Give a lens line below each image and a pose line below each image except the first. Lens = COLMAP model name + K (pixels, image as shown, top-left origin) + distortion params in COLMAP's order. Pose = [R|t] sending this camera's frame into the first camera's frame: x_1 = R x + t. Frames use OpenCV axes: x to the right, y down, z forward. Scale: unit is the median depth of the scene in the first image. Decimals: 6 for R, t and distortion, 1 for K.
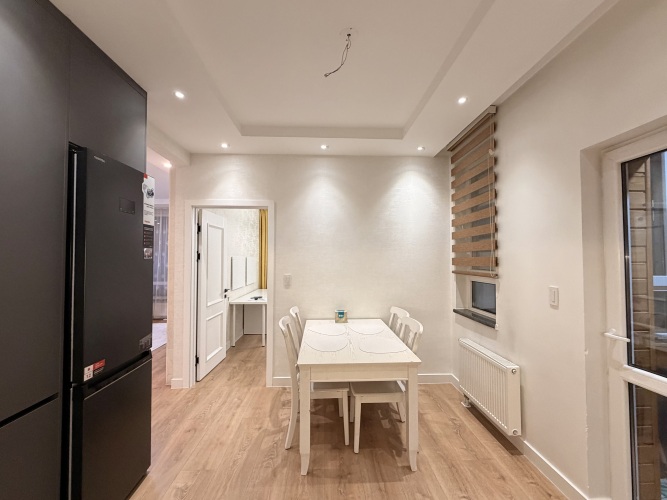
lens RADIAL K [[293.5, 0, 334.1], [0, 293.5, 248.7], [0, 0, 1]] dist [-0.002155, 0.000366]
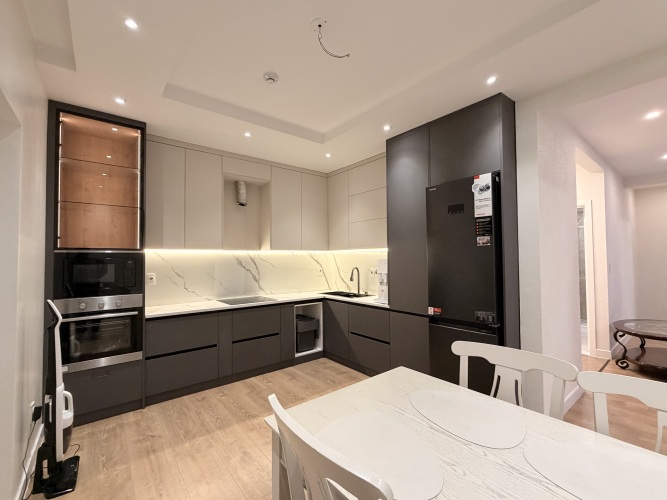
lens RADIAL K [[293.5, 0, 332.9], [0, 293.5, 250.6], [0, 0, 1]] dist [-0.002155, 0.000366]
pose [[-0.805775, -0.007794, -0.592171, 0.548150], [0.029598, 0.998134, -0.053411, 0.101108], [0.591482, -0.060564, -0.804041, 1.612762]]
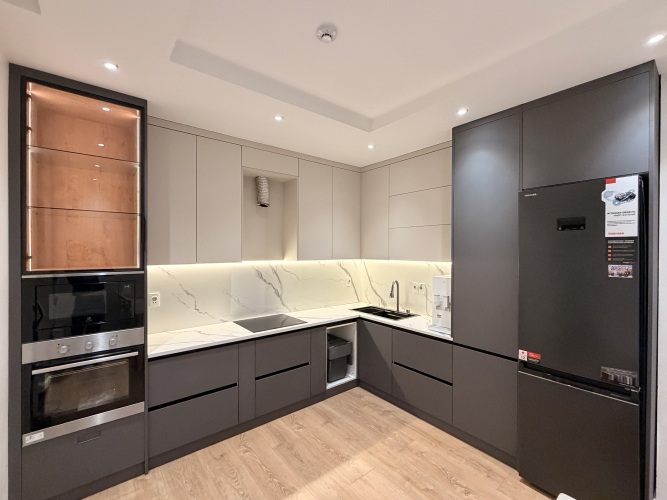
lens RADIAL K [[293.5, 0, 332.1], [0, 293.5, 250.8], [0, 0, 1]] dist [-0.002155, 0.000366]
pose [[-0.806885, 0.000456, -0.590708, 0.528379], [0.016879, 0.999609, -0.022285, -0.037476], [0.590467, -0.027952, -0.806578, 1.214238]]
